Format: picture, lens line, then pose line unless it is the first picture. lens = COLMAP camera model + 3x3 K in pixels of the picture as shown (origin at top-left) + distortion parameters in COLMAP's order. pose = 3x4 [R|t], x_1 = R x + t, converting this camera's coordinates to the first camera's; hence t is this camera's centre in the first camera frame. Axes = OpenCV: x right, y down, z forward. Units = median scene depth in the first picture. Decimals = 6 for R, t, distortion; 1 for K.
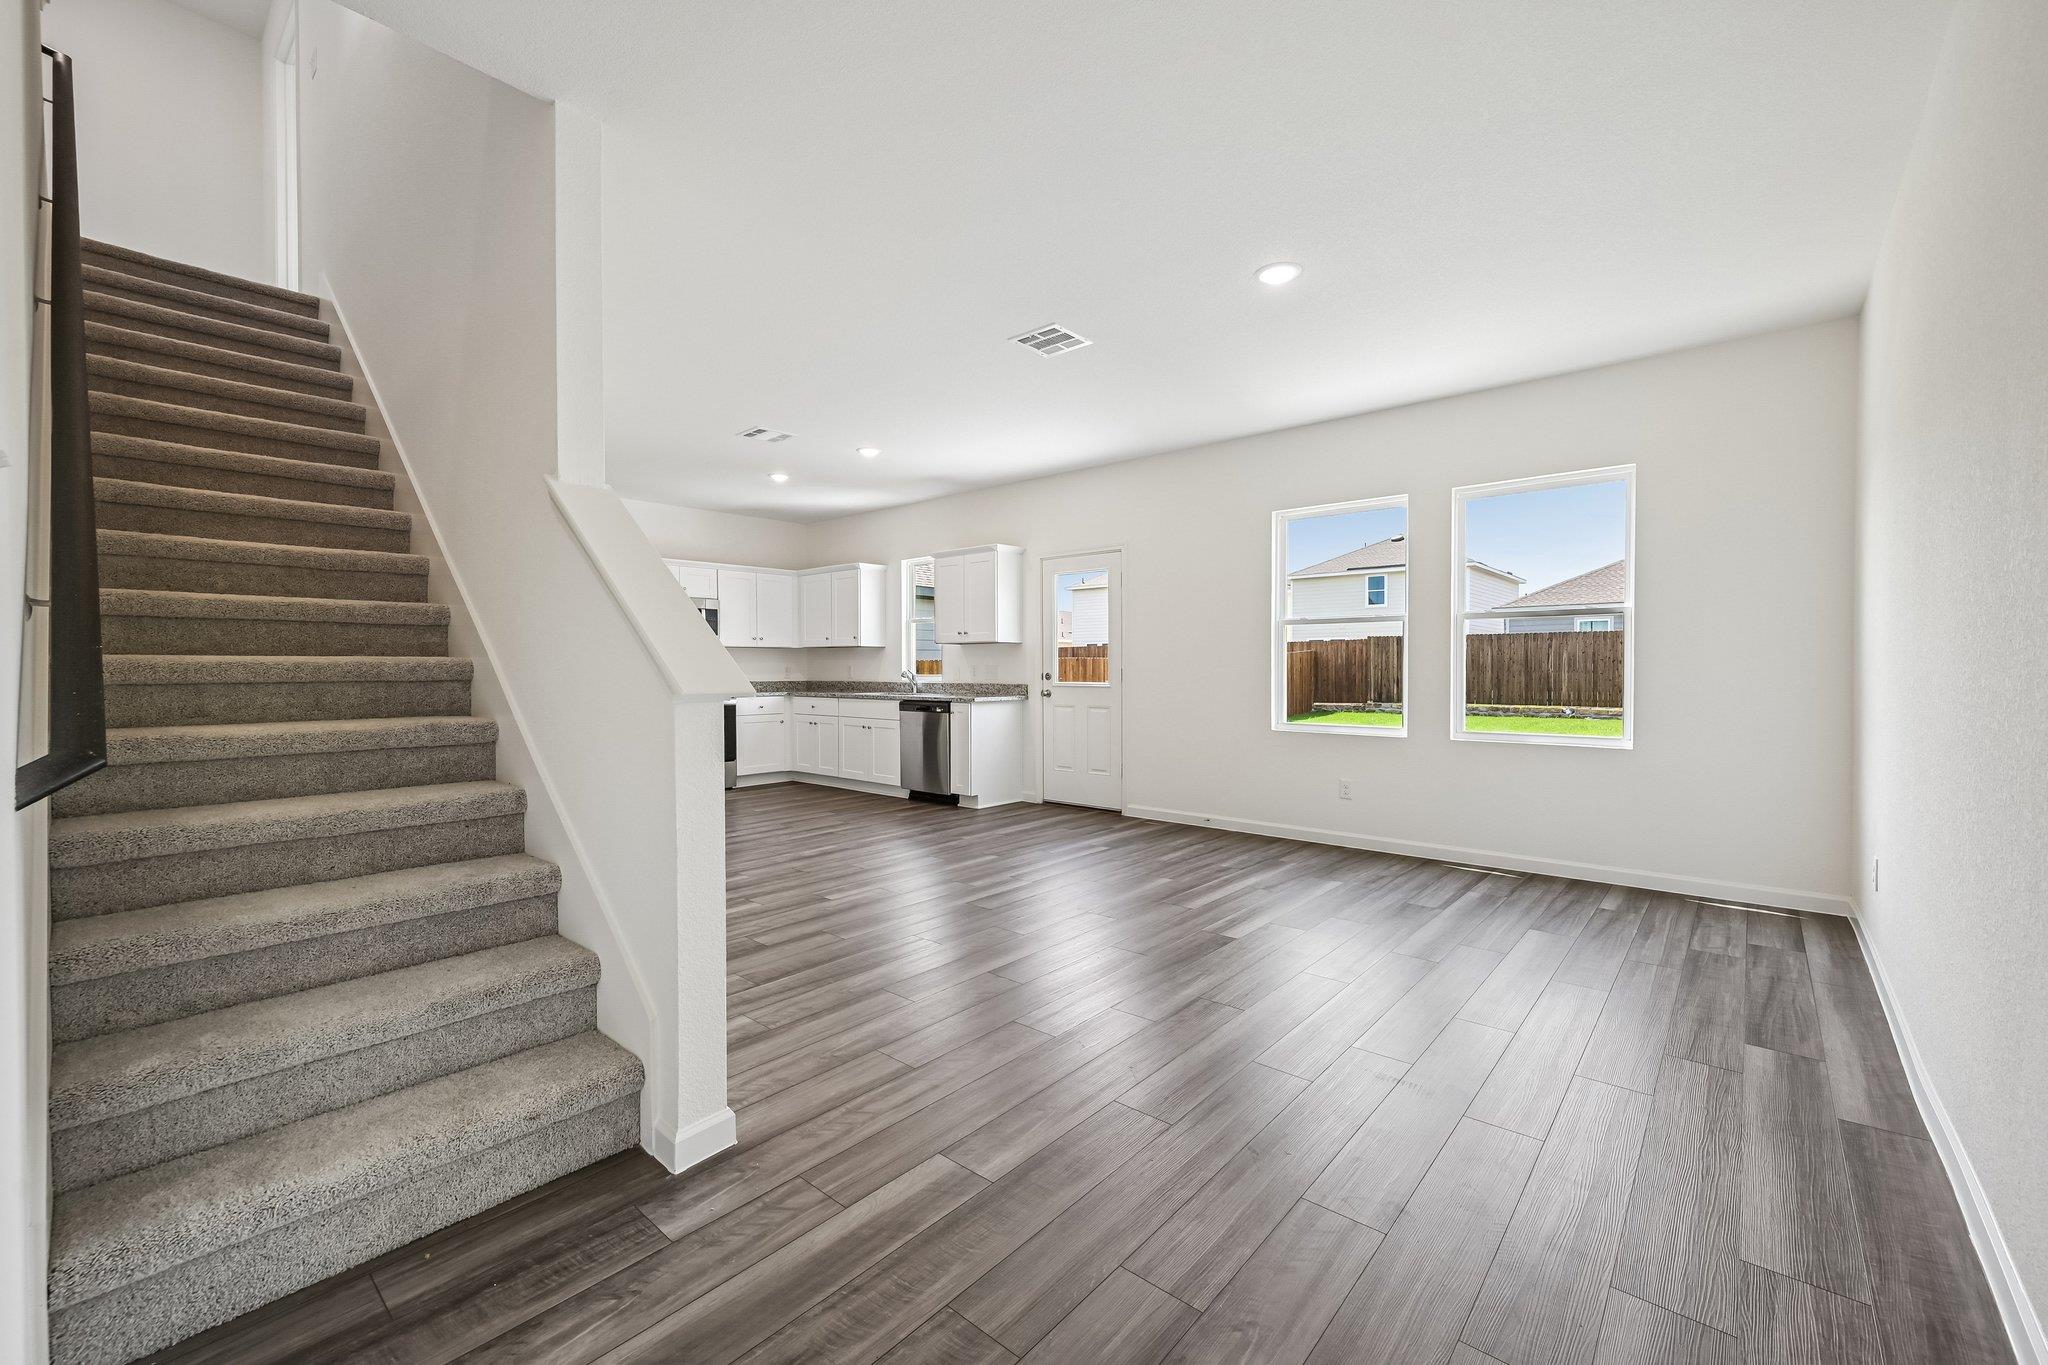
lens RADIAL K [[841.0, 0, 1015.0], [0, 841.0, 679.8], [0, 0, 1]] dist [0.001007, 0.000061]
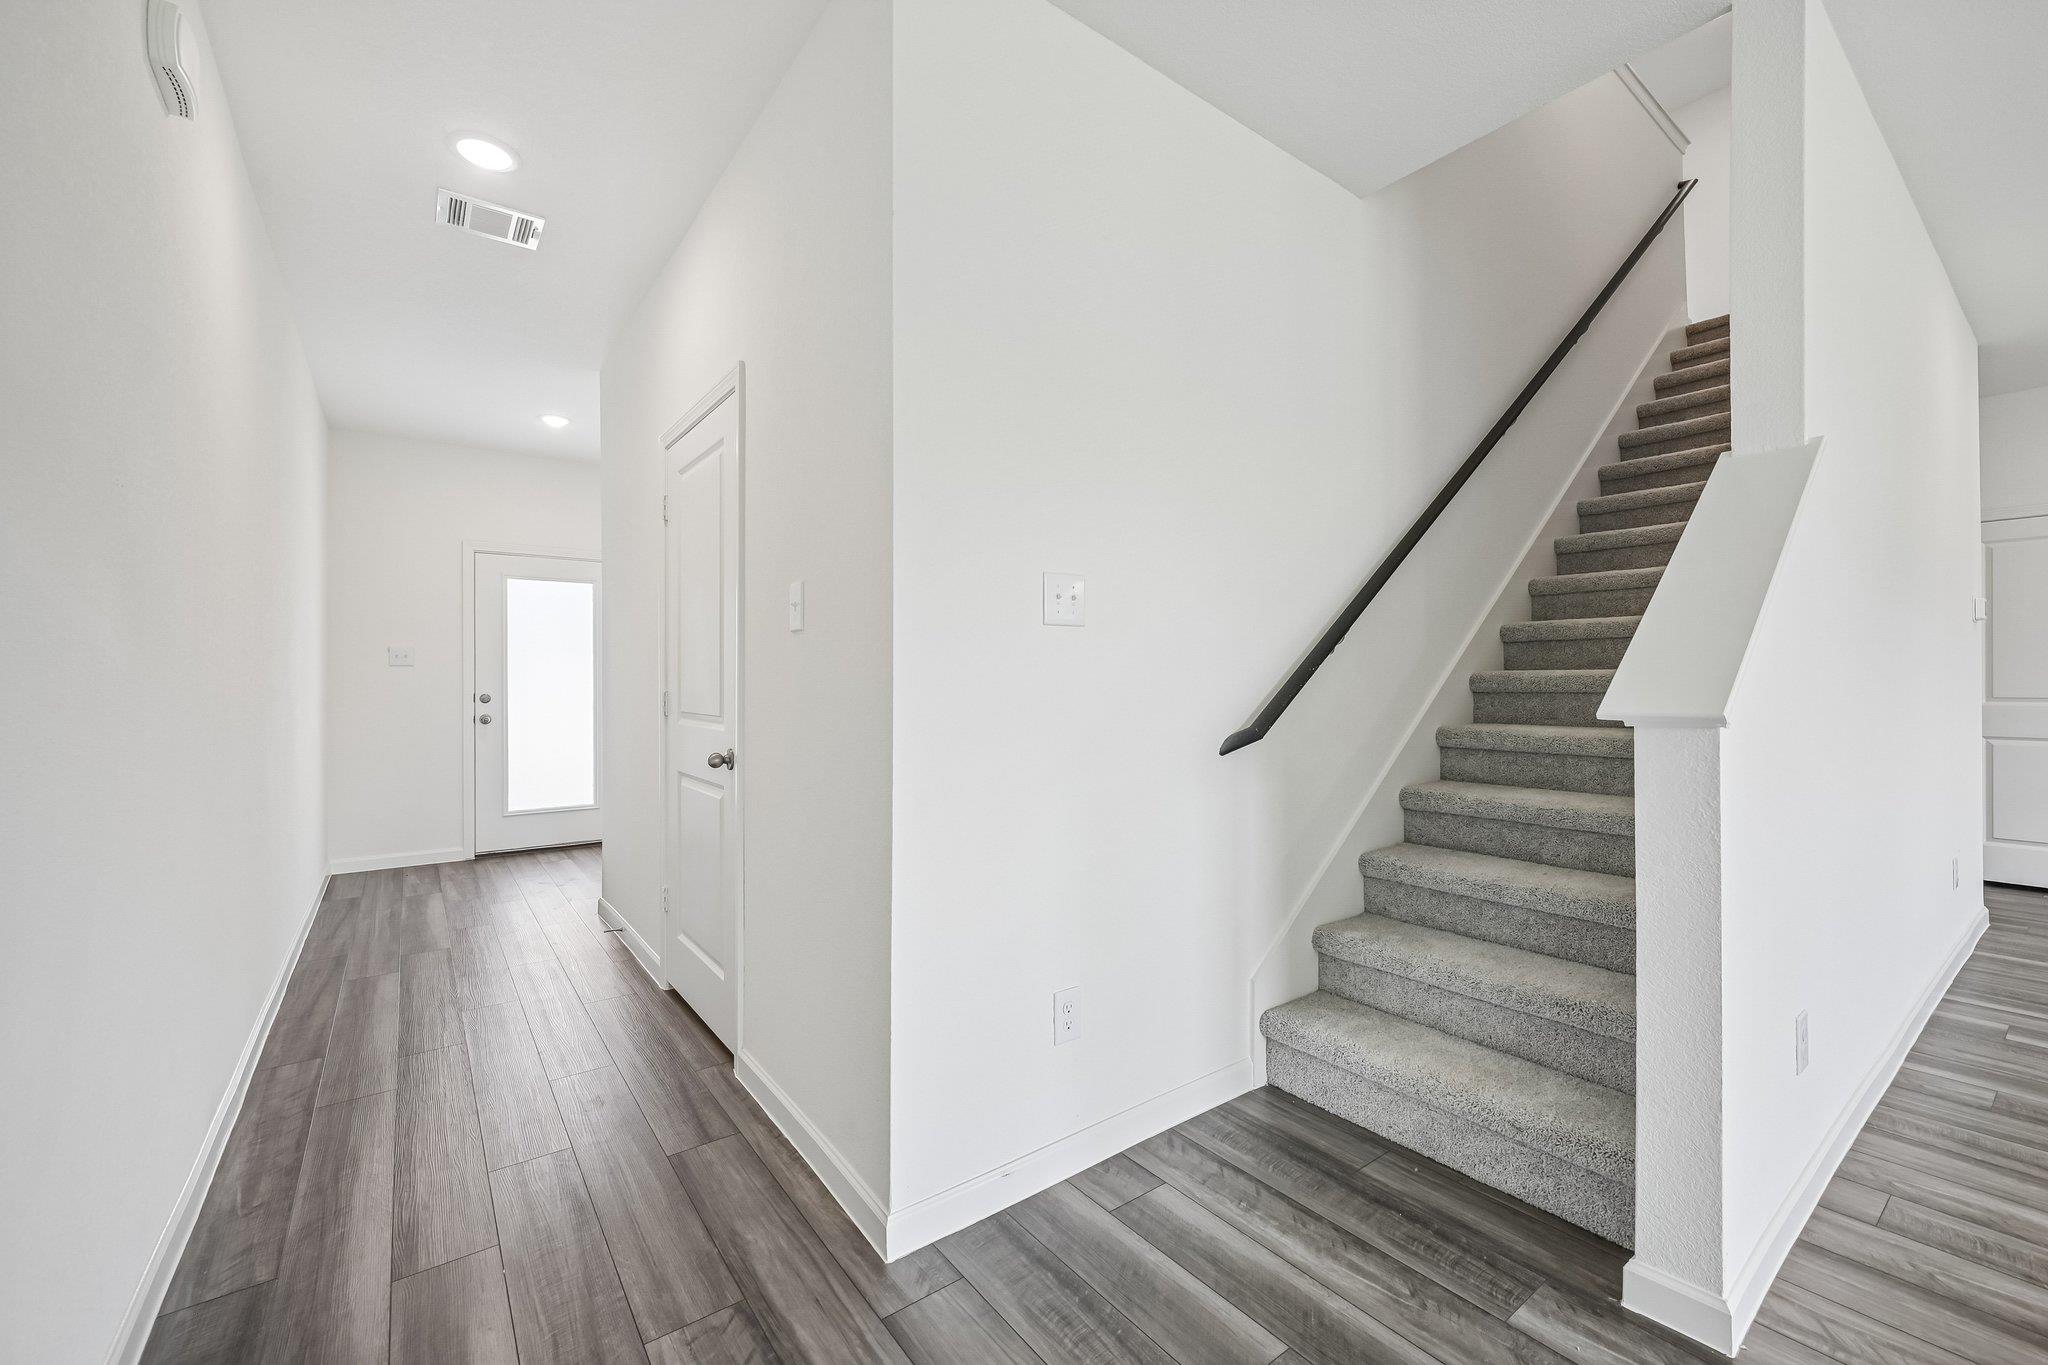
lens RADIAL K [[841.0, 0, 1036.8], [0, 841.0, 680.4], [0, 0, 1]] dist [0.001007, 0.000061]
pose [[-0.205200, -0.000143, -0.978720, 0.563960], [-0.008577, 0.999962, 0.001652, -0.012270], [0.978682, 0.008733, -0.205194, 0.677343]]
